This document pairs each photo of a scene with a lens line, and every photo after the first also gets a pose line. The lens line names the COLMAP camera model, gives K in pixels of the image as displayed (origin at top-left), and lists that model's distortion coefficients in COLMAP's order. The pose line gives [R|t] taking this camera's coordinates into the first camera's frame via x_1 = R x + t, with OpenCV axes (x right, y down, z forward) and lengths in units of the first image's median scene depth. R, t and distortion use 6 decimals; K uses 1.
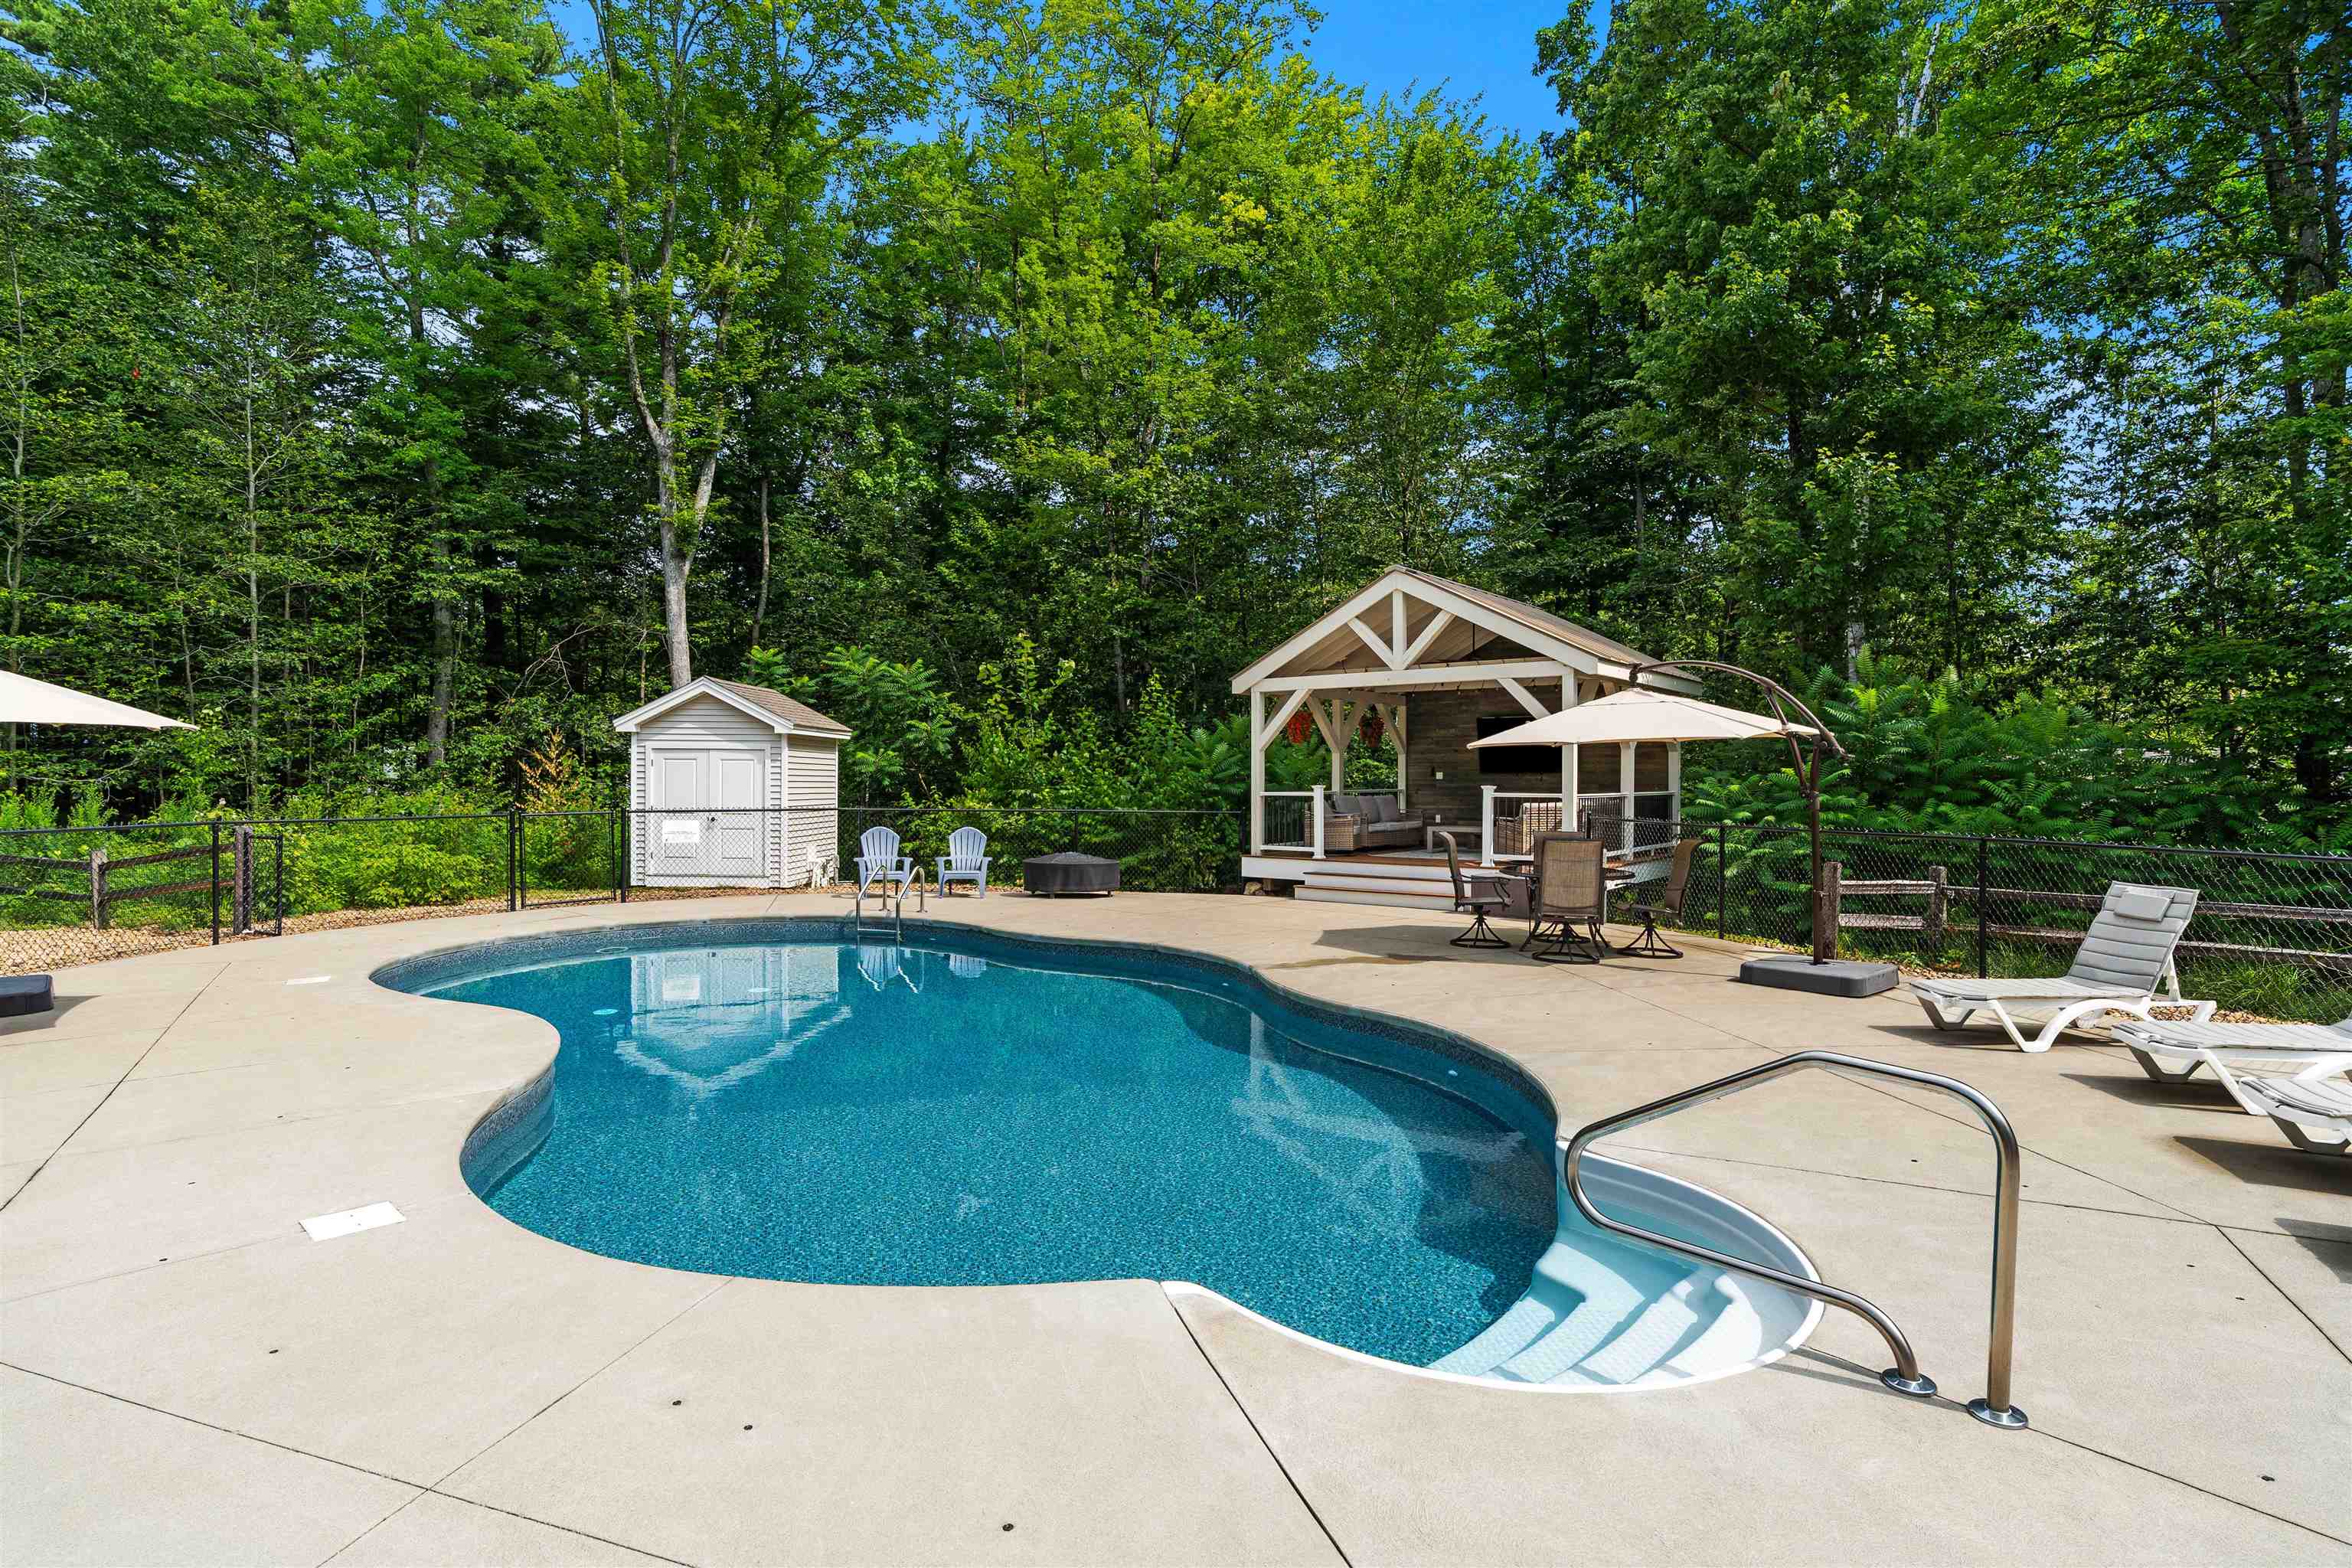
lens RADIAL K [[1165.7, 0, 1175.2], [0, 1165.7, 773.2], [0, 0, 1]] dist [-0.003232, 0.000085]
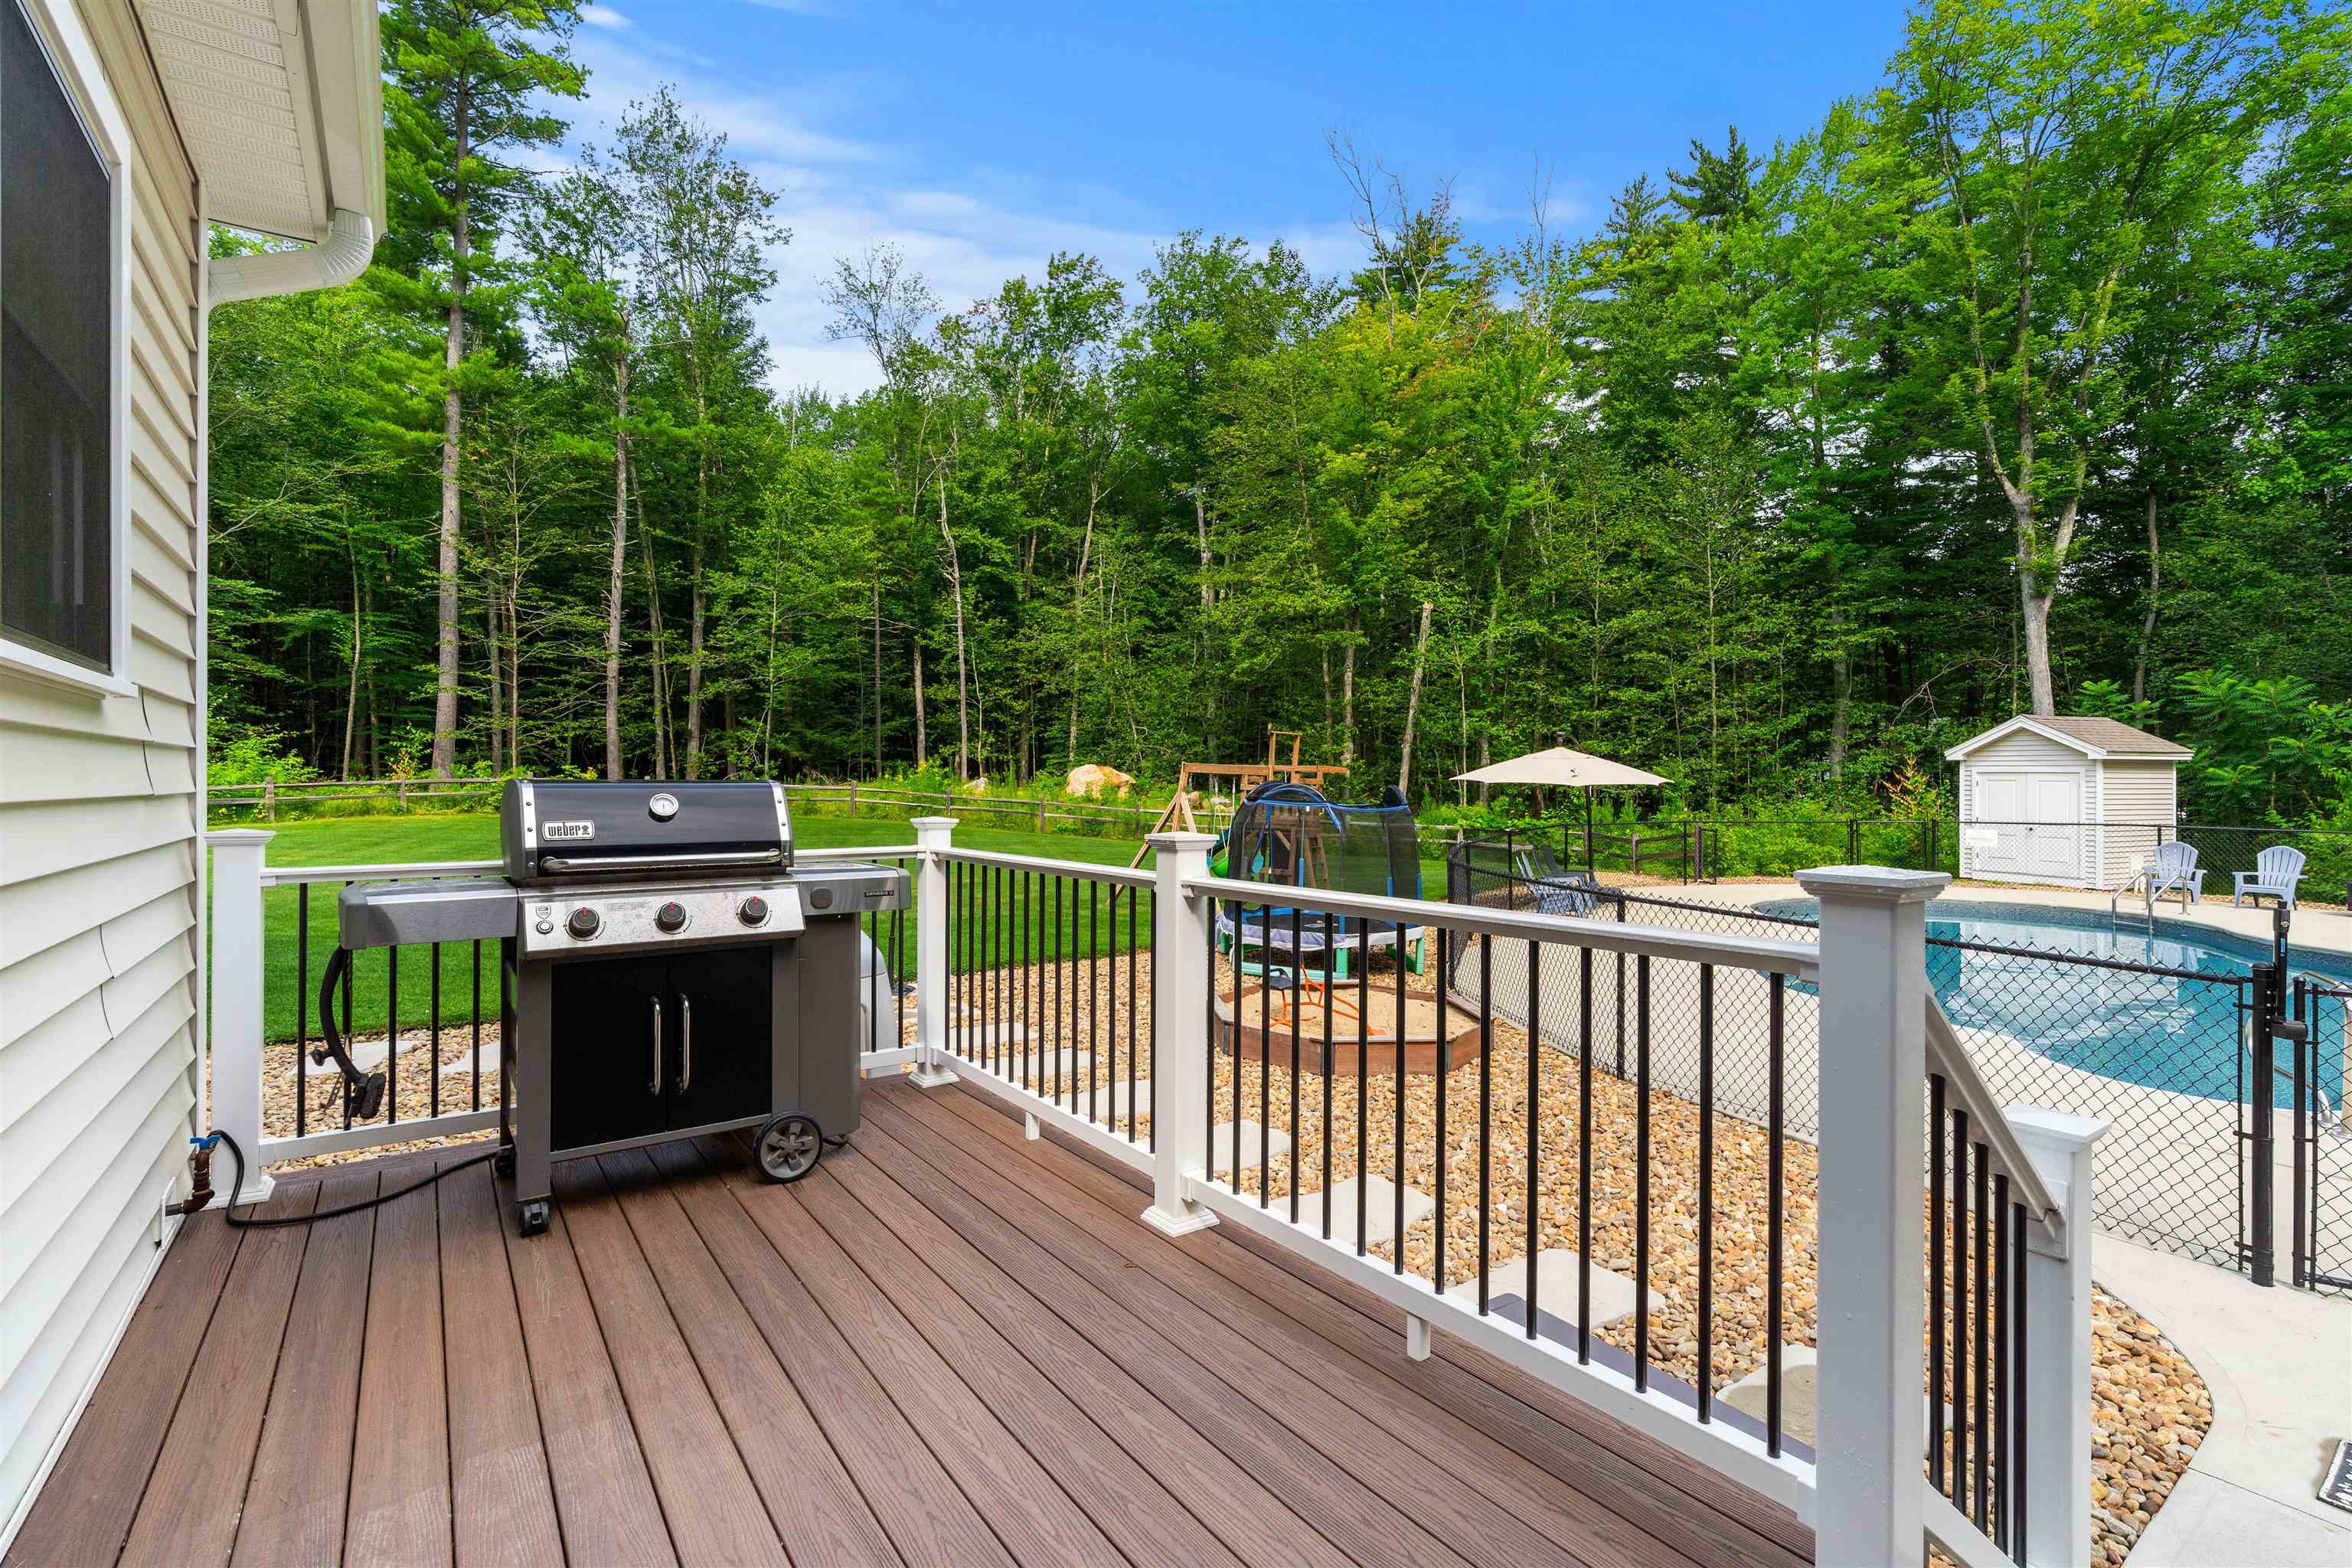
lens RADIAL K [[1064.7, 0, 1183.1], [0, 1064.7, 783.5], [0, 0, 1]] dist [-0.001552, -0.000386]
pose [[0.415364, 0.001335, -0.909654, 0.215380], [0.007402, 0.999961, 0.004847, -0.017522], [0.909625, -0.008747, 0.415338, -0.242058]]
